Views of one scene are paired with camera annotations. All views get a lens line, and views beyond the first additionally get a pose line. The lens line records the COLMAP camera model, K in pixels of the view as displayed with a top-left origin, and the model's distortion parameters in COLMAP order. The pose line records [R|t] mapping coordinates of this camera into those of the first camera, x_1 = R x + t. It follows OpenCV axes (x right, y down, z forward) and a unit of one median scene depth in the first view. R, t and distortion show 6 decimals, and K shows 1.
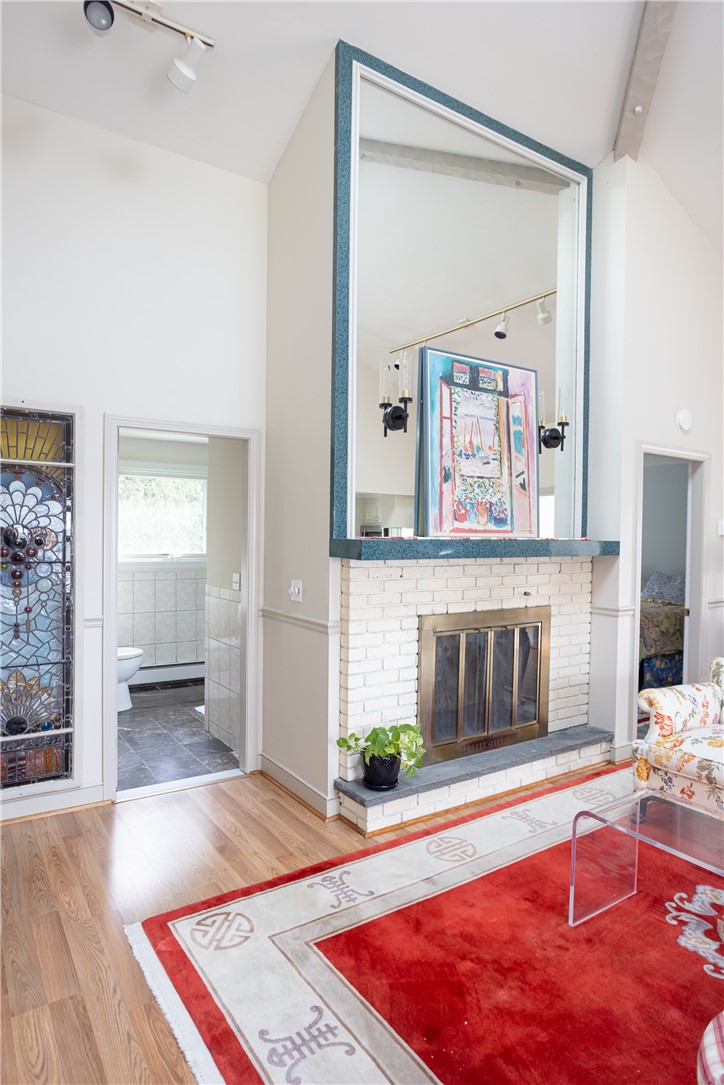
lens RADIAL K [[636.1, 0, 361.0], [0, 636.1, 550.2], [0, 0, 1]] dist [0.004820, 0.001511]
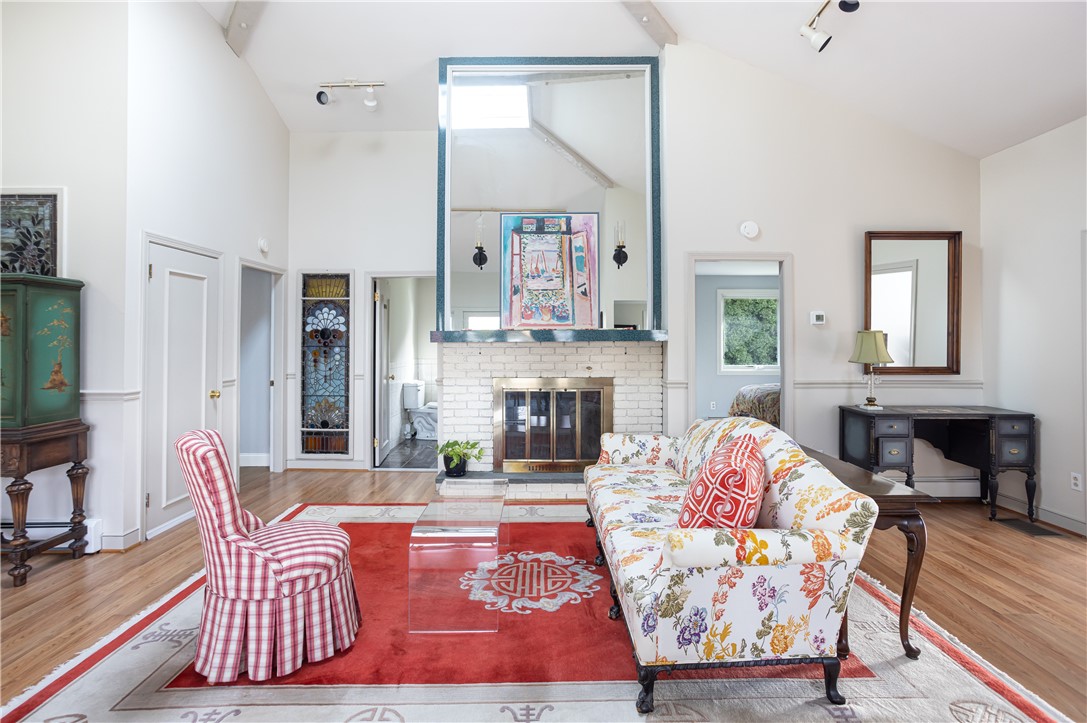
lens RADIAL K [[526.4, 0, 543.7], [0, 526.4, 332.9], [0, 0, 1]] dist [-0.003145, -0.000101]
pose [[0.836255, -0.023717, -0.547828, 0.893277], [0.000073, 0.999069, -0.043140, 0.044068], [0.548341, 0.036036, 0.835478, -0.053506]]
